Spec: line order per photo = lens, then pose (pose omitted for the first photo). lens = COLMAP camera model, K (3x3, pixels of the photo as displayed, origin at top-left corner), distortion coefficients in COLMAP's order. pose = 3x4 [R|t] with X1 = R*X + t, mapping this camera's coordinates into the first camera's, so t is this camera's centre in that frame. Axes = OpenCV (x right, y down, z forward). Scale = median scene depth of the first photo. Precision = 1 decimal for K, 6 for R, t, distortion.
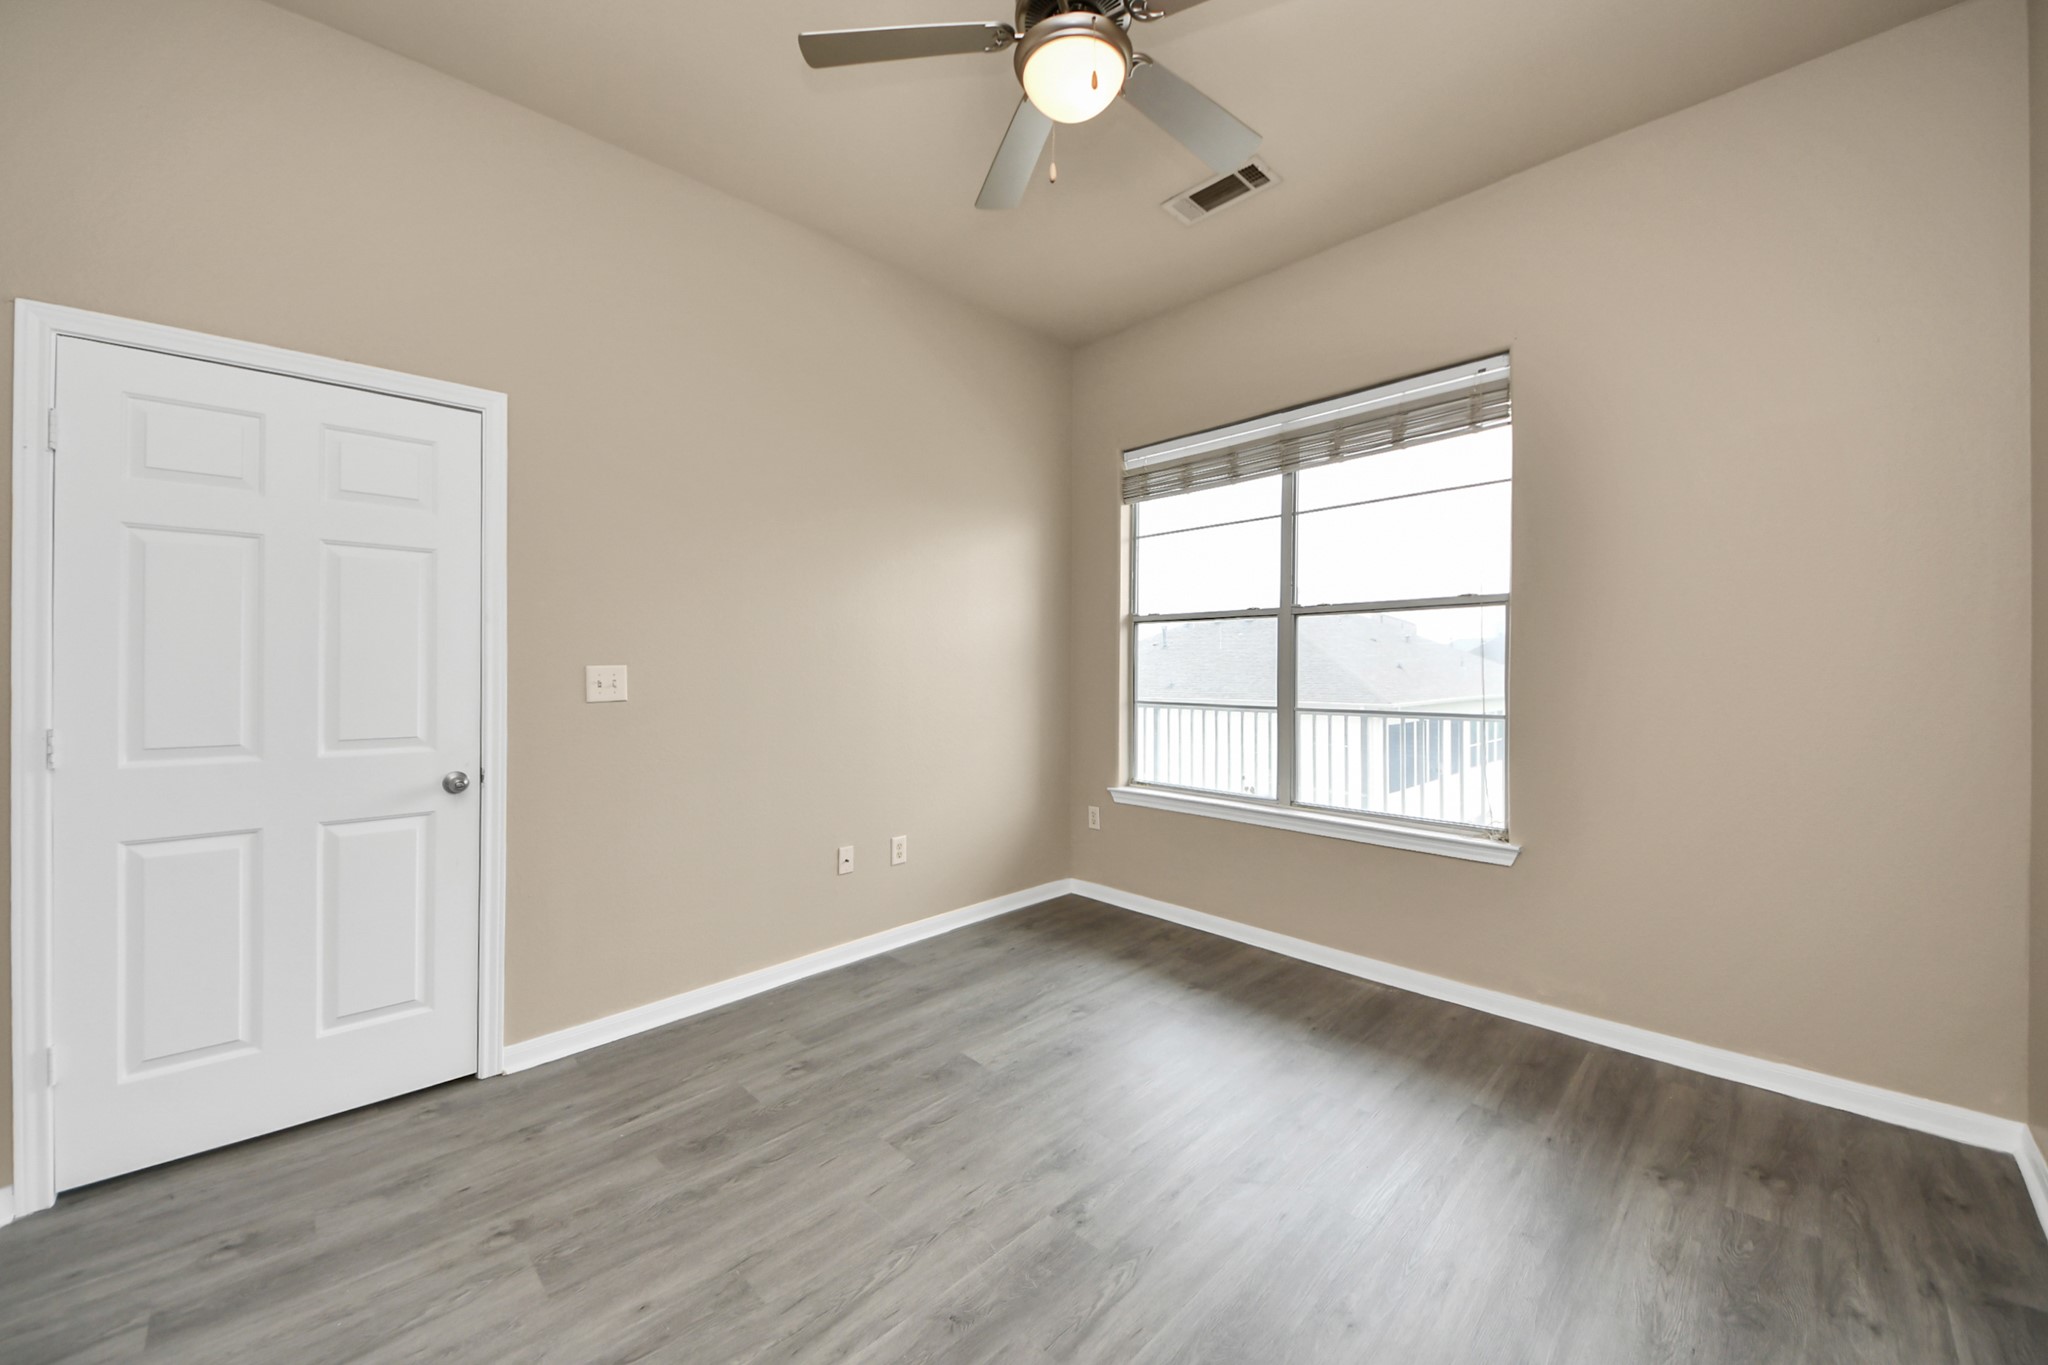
lens RADIAL K [[753.8, 0, 1002.3], [0, 753.8, 676.5], [0, 0, 1]] dist [0.047152, -0.027653]
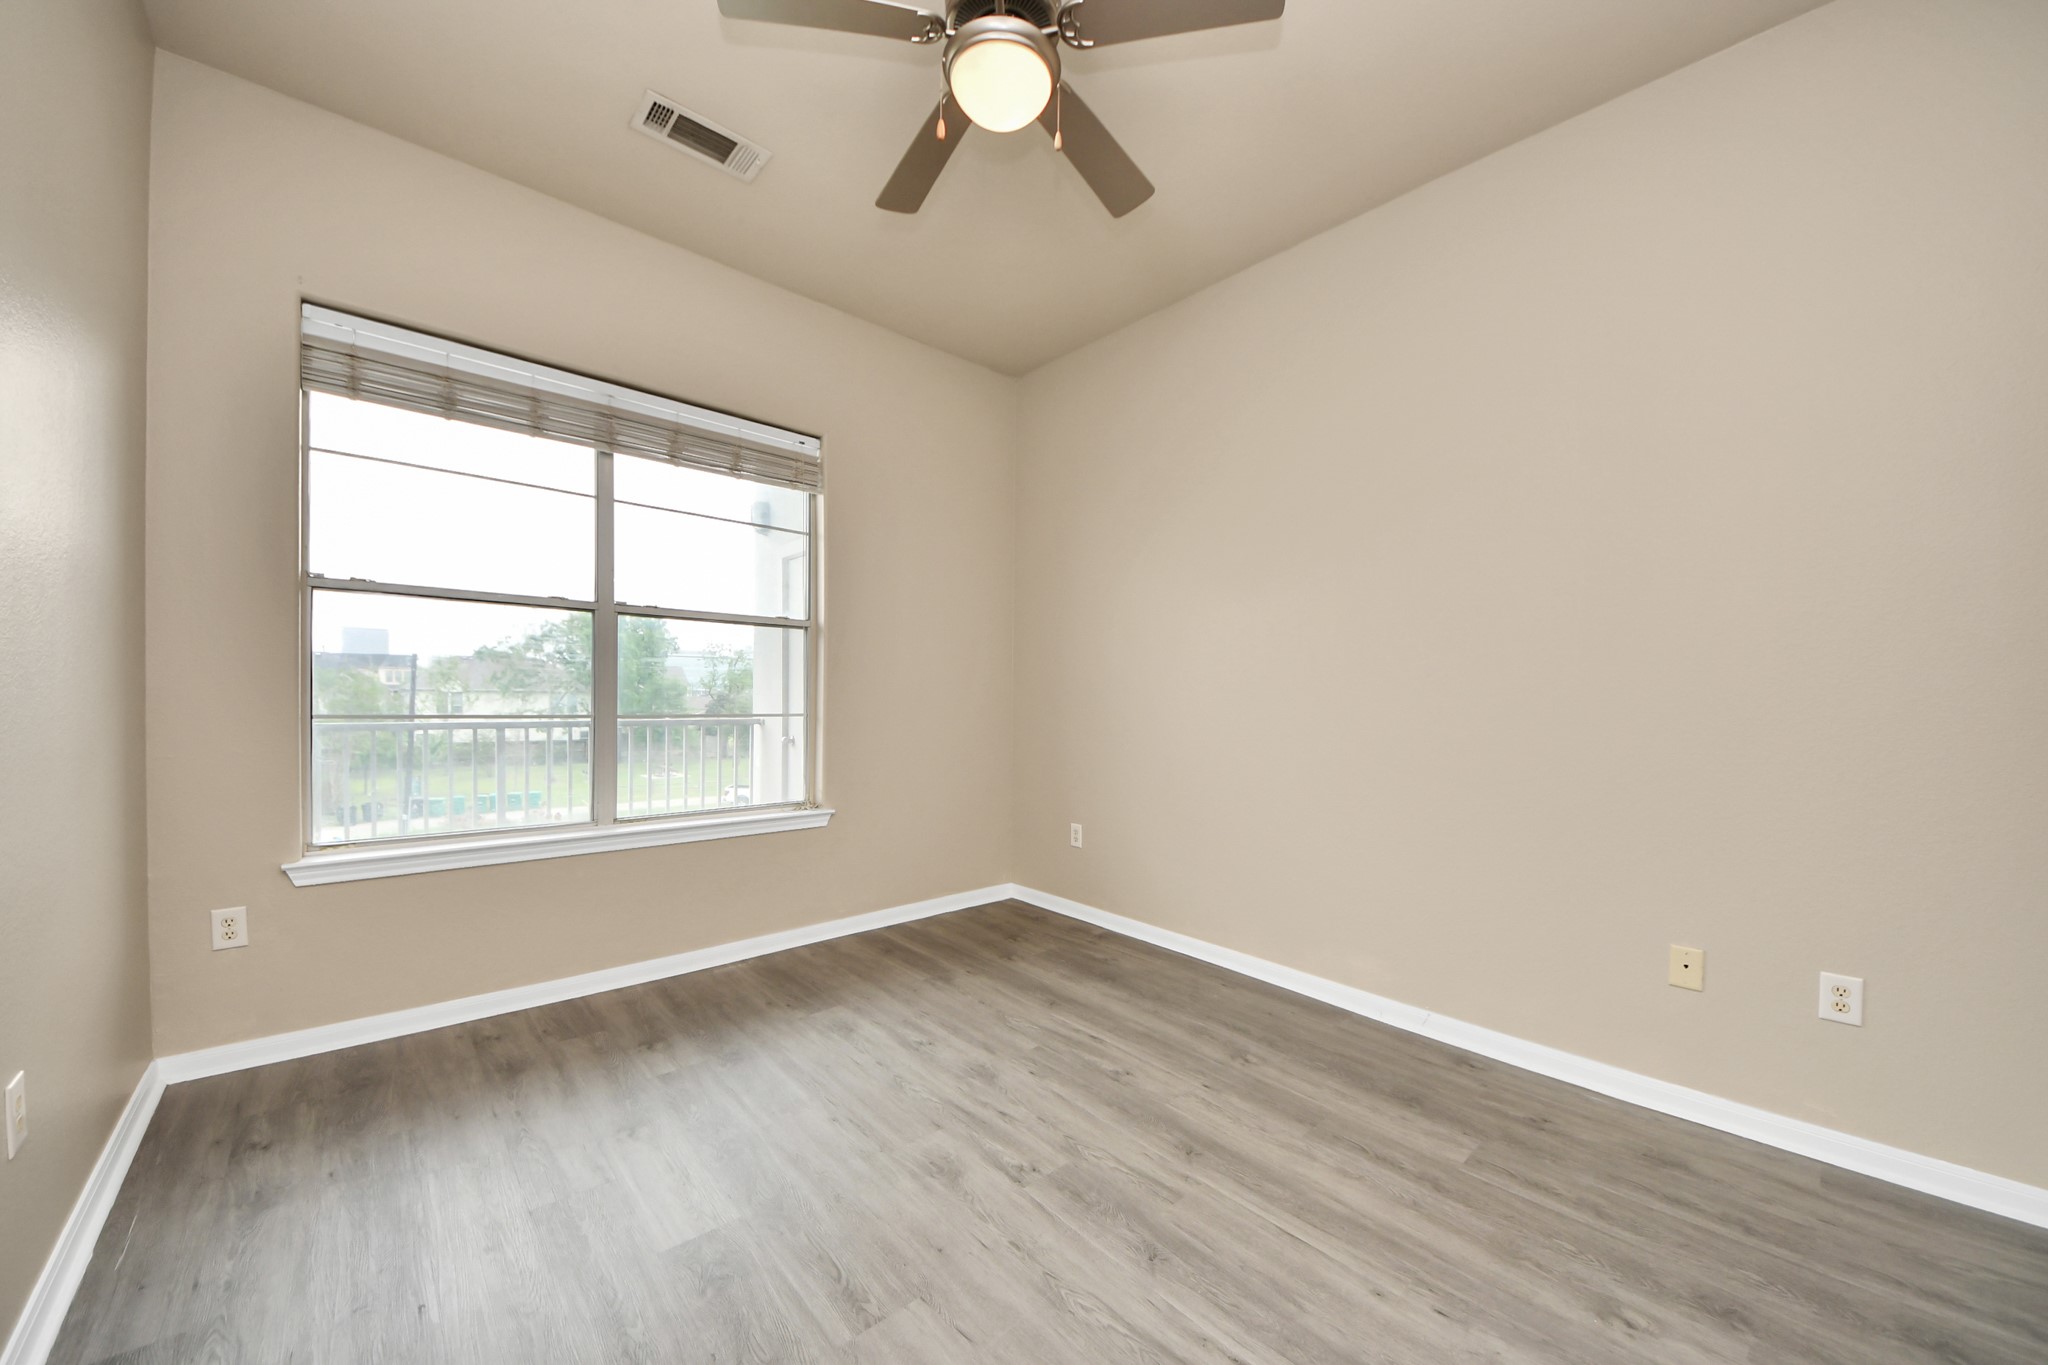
lens RADIAL K [[745.1, 0, 1011.2], [0, 745.1, 674.8], [0, 0, 1]] dist [0.049311, -0.026312]
pose [[0.046987, 0.029530, 0.998459, -0.691051], [-0.007507, 0.999545, -0.029209, 0.025623], [-0.998867, -0.006123, 0.047187, 0.679996]]
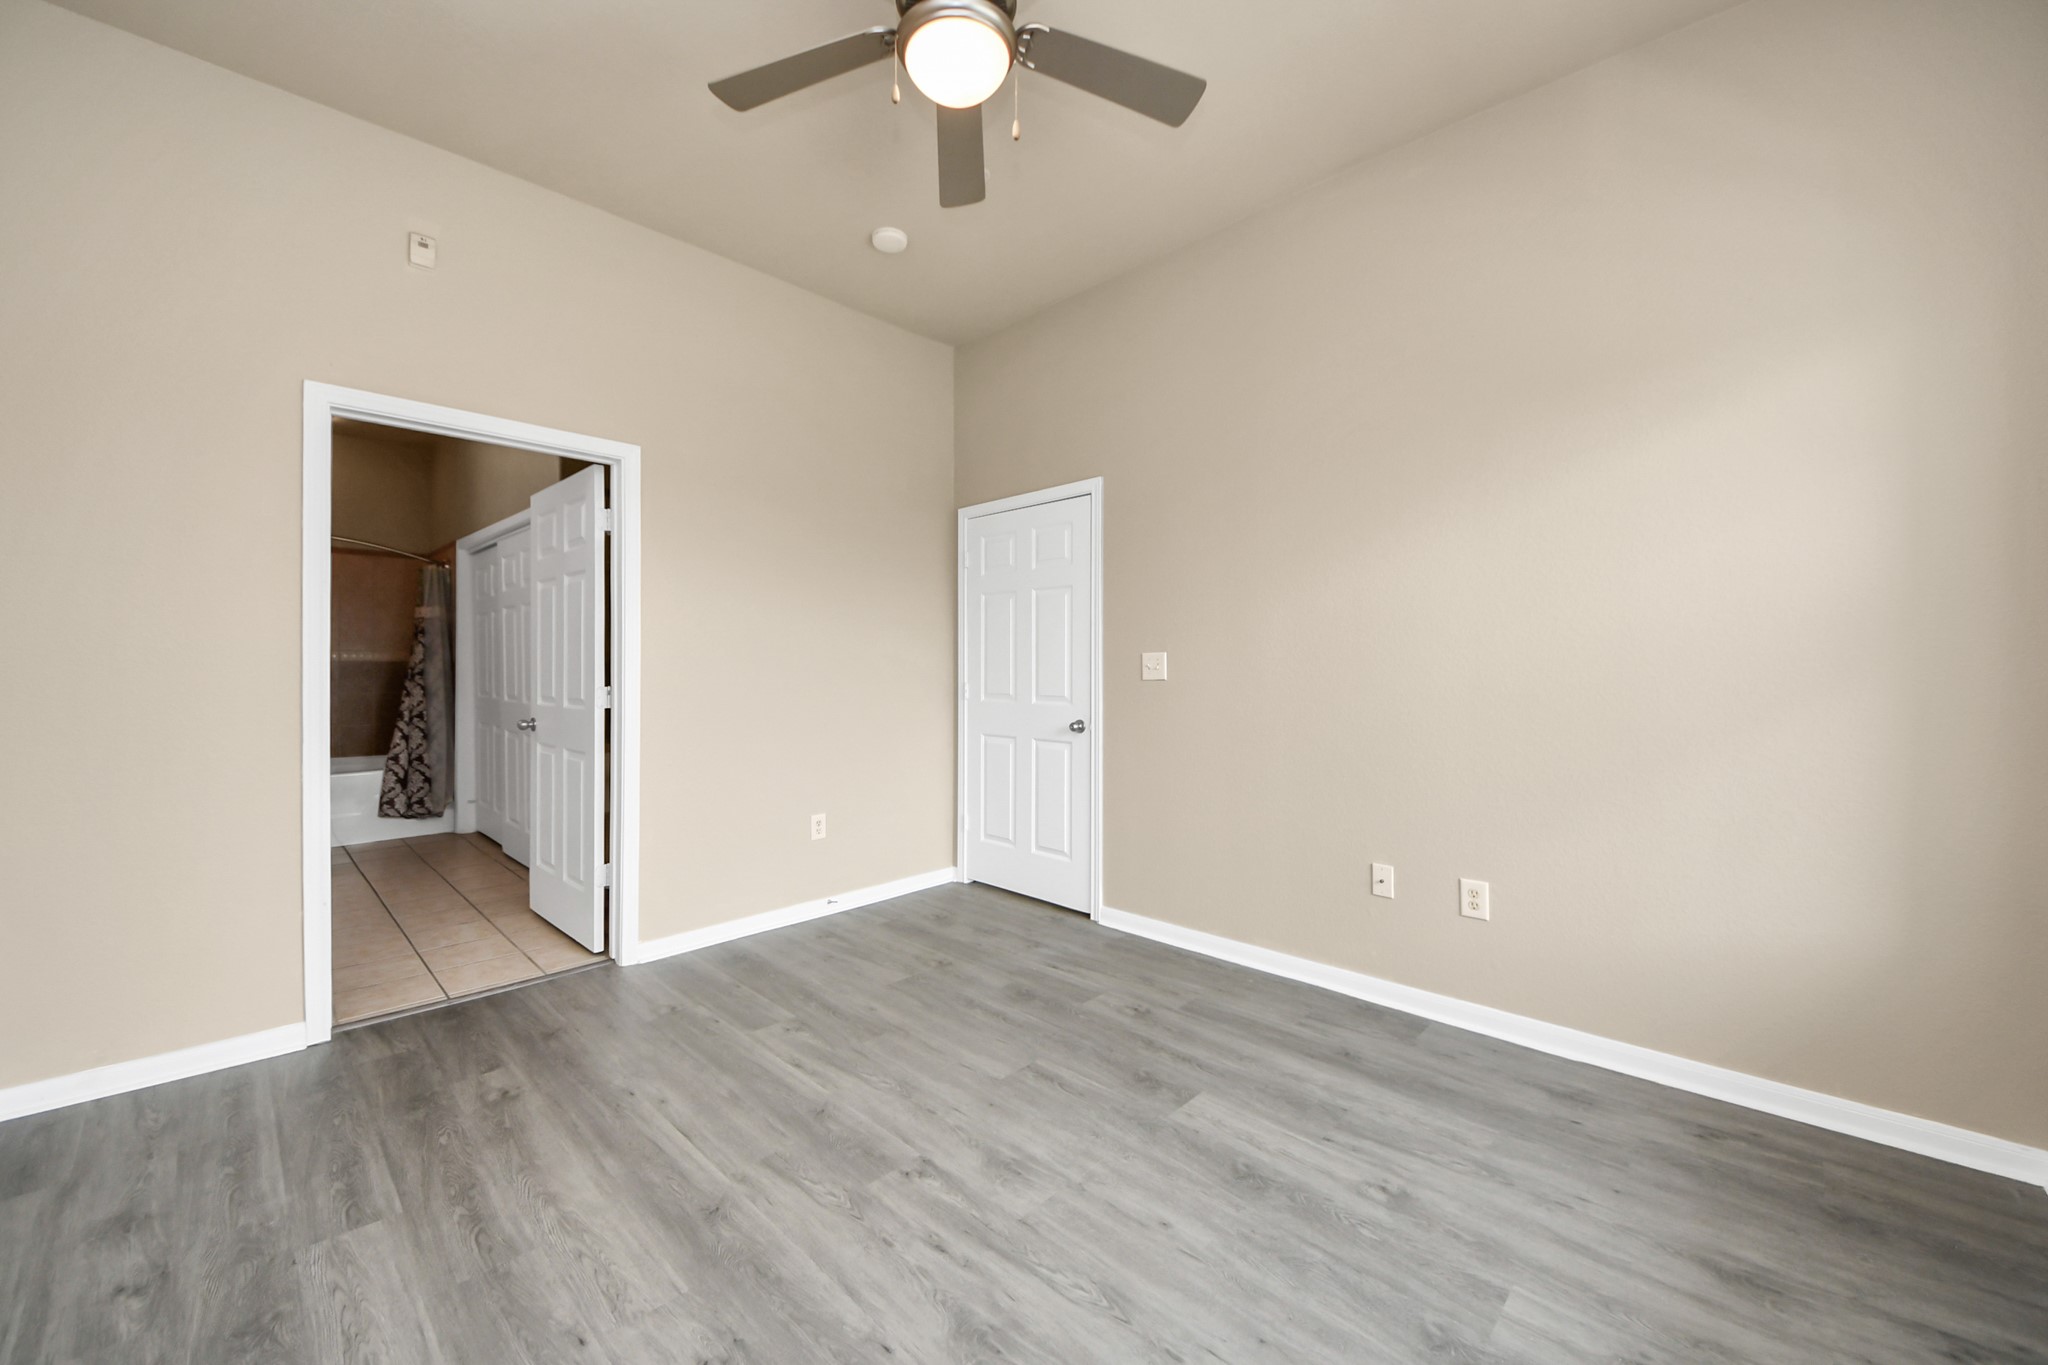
lens RADIAL K [[762.2, 0, 1030.5], [0, 762.2, 693.5], [0, 0, 1]] dist [0.052163, -0.027622]
pose [[0.056022, 0.035614, -0.997794, 0.767580], [-0.004936, 0.999361, 0.035393, 0.026364], [0.998417, 0.002942, 0.056162, 0.761242]]
